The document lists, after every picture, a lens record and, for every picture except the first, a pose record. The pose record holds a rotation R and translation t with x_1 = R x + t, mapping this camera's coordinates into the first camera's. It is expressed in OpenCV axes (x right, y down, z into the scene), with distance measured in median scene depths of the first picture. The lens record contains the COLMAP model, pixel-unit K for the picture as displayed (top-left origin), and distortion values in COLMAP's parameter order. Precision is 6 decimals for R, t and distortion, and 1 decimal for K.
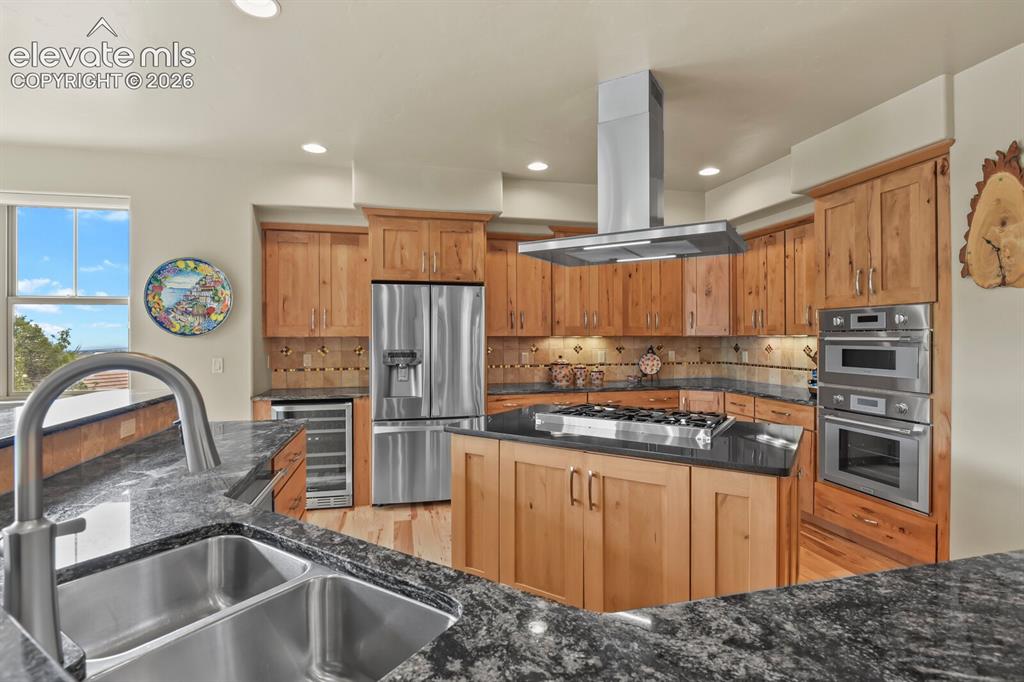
lens RADIAL K [[499.8, 0, 517.7], [0, 499.8, 340.0], [0, 0, 1]] dist [-0.008631, -0.005987]
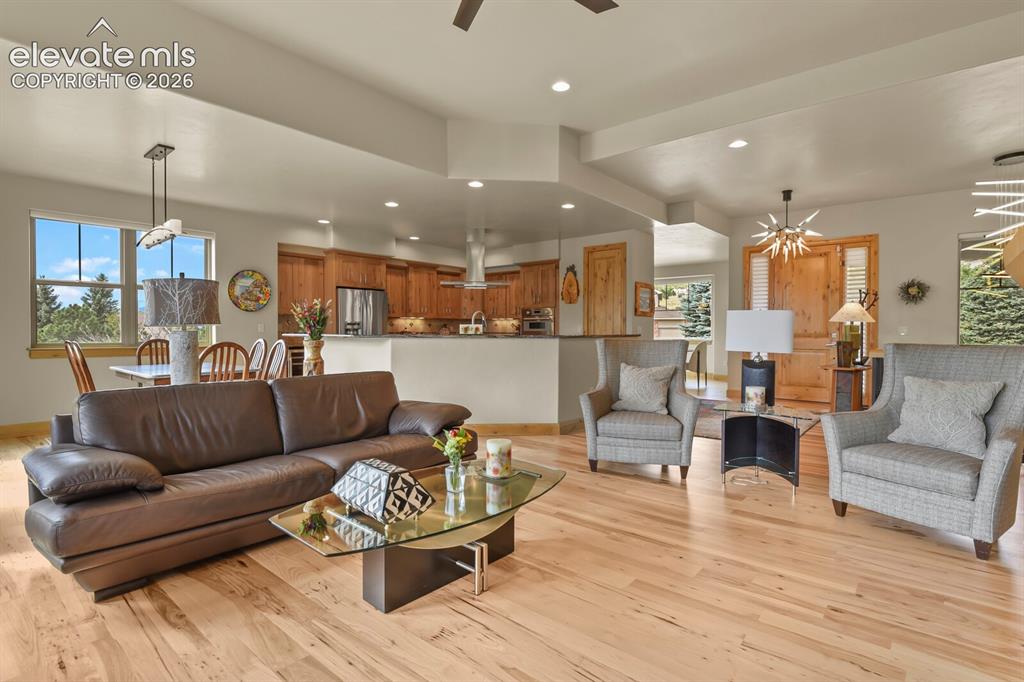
lens RADIAL K [[499.8, 0, 520.3], [0, 499.8, 339.0], [0, 0, 1]] dist [-0.008631, -0.005987]
pose [[0.800338, -0.004670, 0.599531, -0.873532], [-0.001181, 0.999955, 0.009366, 0.068660], [-0.599548, -0.008204, 0.800297, -0.993355]]
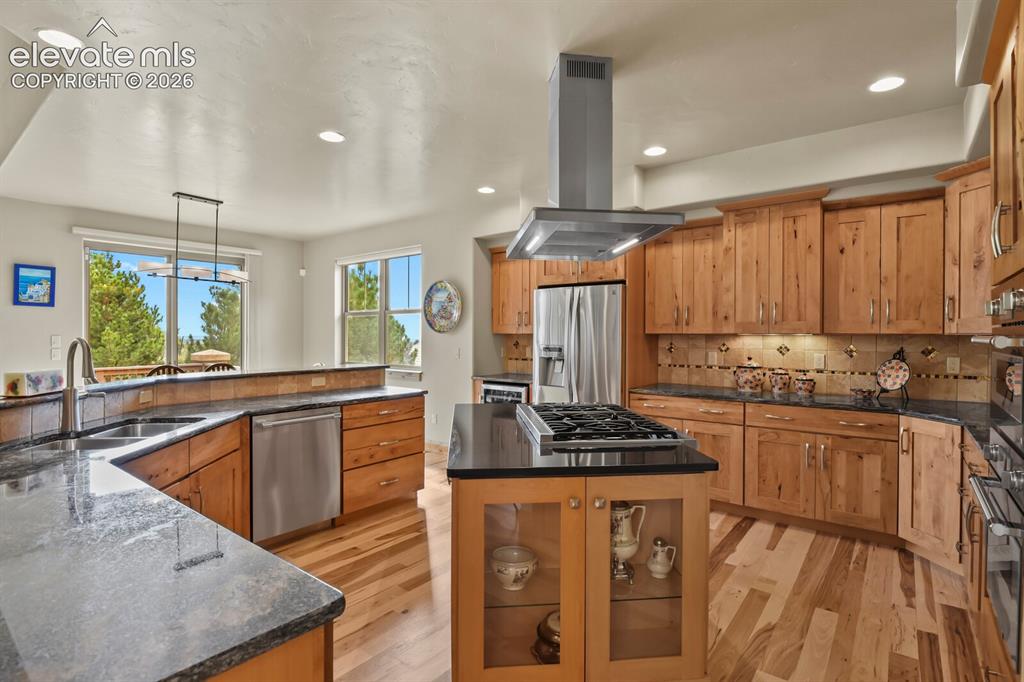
lens RADIAL K [[499.8, 0, 517.7], [0, 499.8, 338.7], [0, 0, 1]] dist [-0.008631, -0.005987]
pose [[0.623391, 0.011492, -0.781826, 0.597013], [-0.008701, 0.999932, 0.007761, -0.003083], [0.781862, 0.001965, 0.623449, 0.214159]]
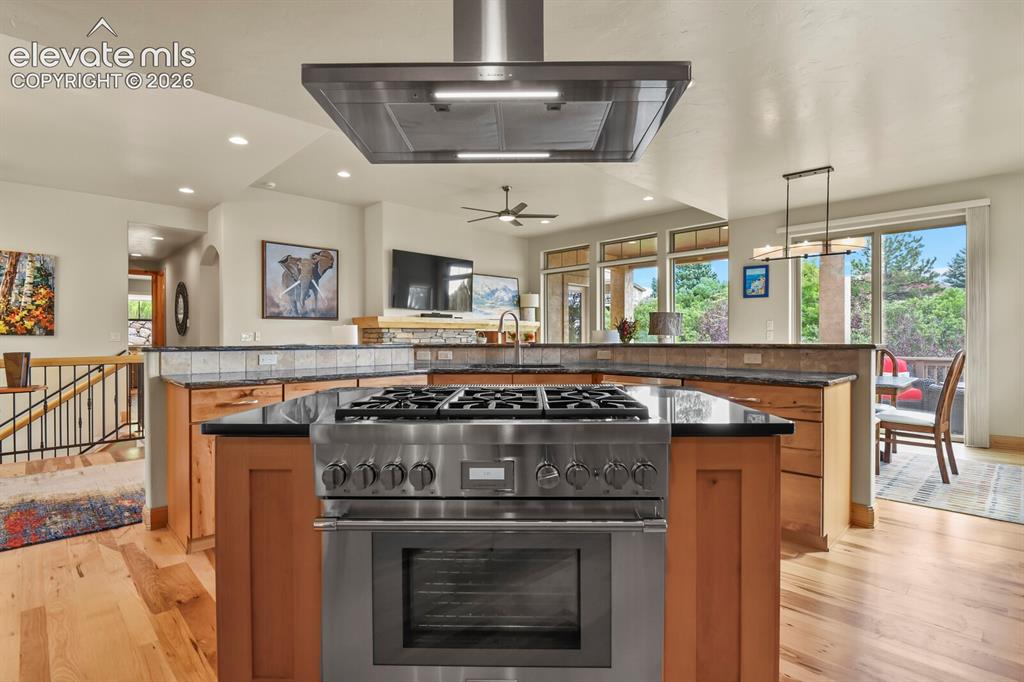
lens RADIAL K [[499.8, 0, 519.2], [0, 499.8, 339.0], [0, 0, 1]] dist [-0.008631, -0.005987]
pose [[-0.855402, 0.007083, -0.517916, 0.349196], [0.001982, 0.999944, 0.010401, 0.050208], [0.517961, 0.007870, -0.855368, 1.022674]]
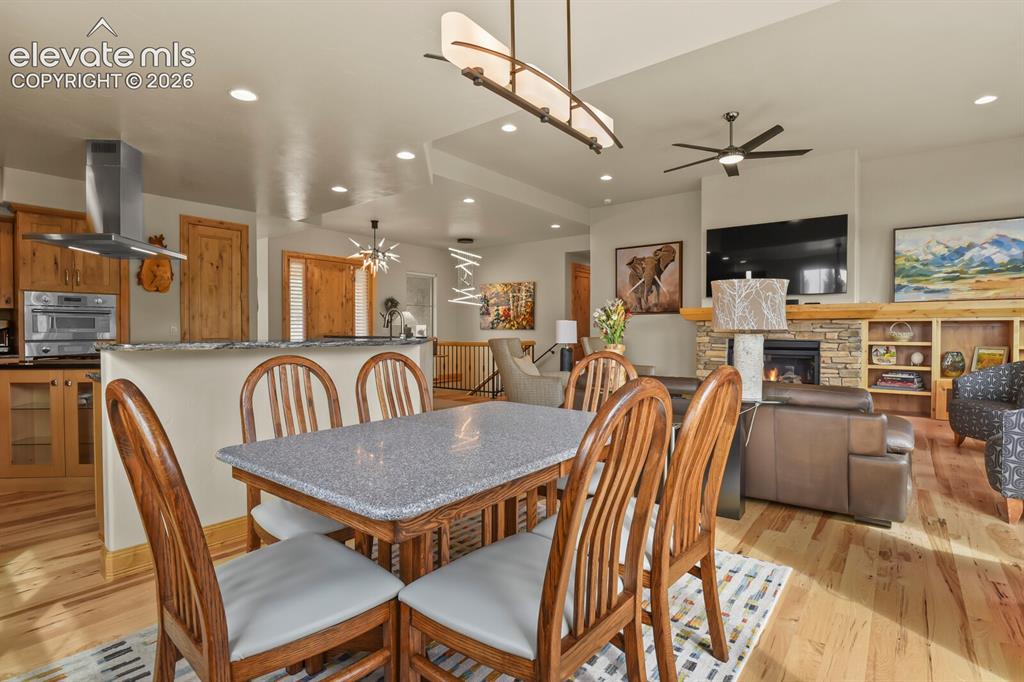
lens RADIAL K [[499.8, 0, 515.5], [0, 499.8, 338.5], [0, 0, 1]] dist [-0.008631, -0.005987]
pose [[-0.622851, -0.008423, 0.782295, -1.185384], [0.006658, 0.999849, 0.016067, 0.055987], [-0.782312, 0.015215, -0.622701, 0.658476]]
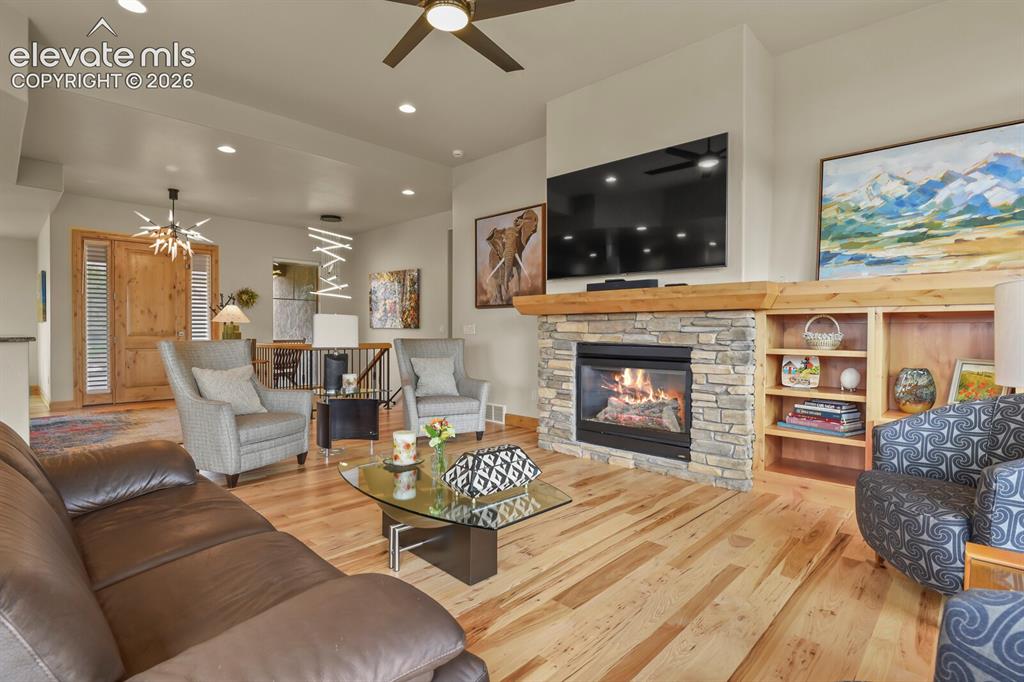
lens RADIAL K [[499.8, 0, 516.2], [0, 499.8, 340.1], [0, 0, 1]] dist [-0.008631, -0.005987]
pose [[-0.547209, -0.013573, 0.836886, -1.173891], [0.002658, 0.999835, 0.017953, 0.063829], [-0.836992, 0.012049, -0.547083, -0.240137]]
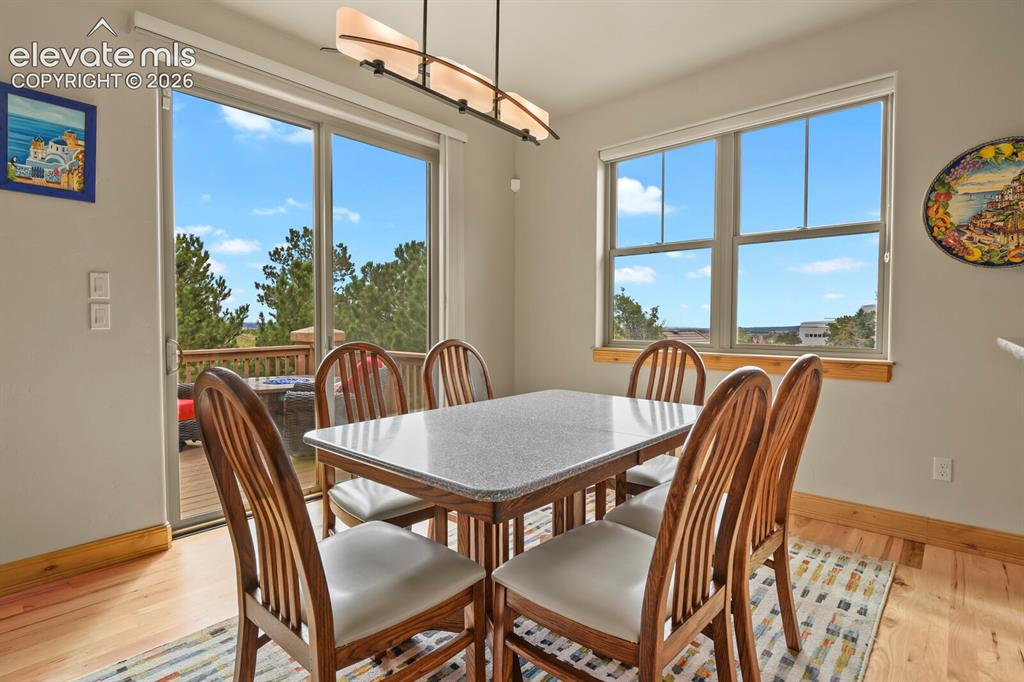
lens RADIAL K [[499.8, 0, 516.2], [0, 499.8, 338.0], [0, 0, 1]] dist [-0.008631, -0.005987]
pose [[0.571597, 0.033512, -0.819850, -0.449839], [-0.008918, 0.999360, 0.034632, 0.058746], [0.820486, -0.012484, 0.571530, 0.139311]]
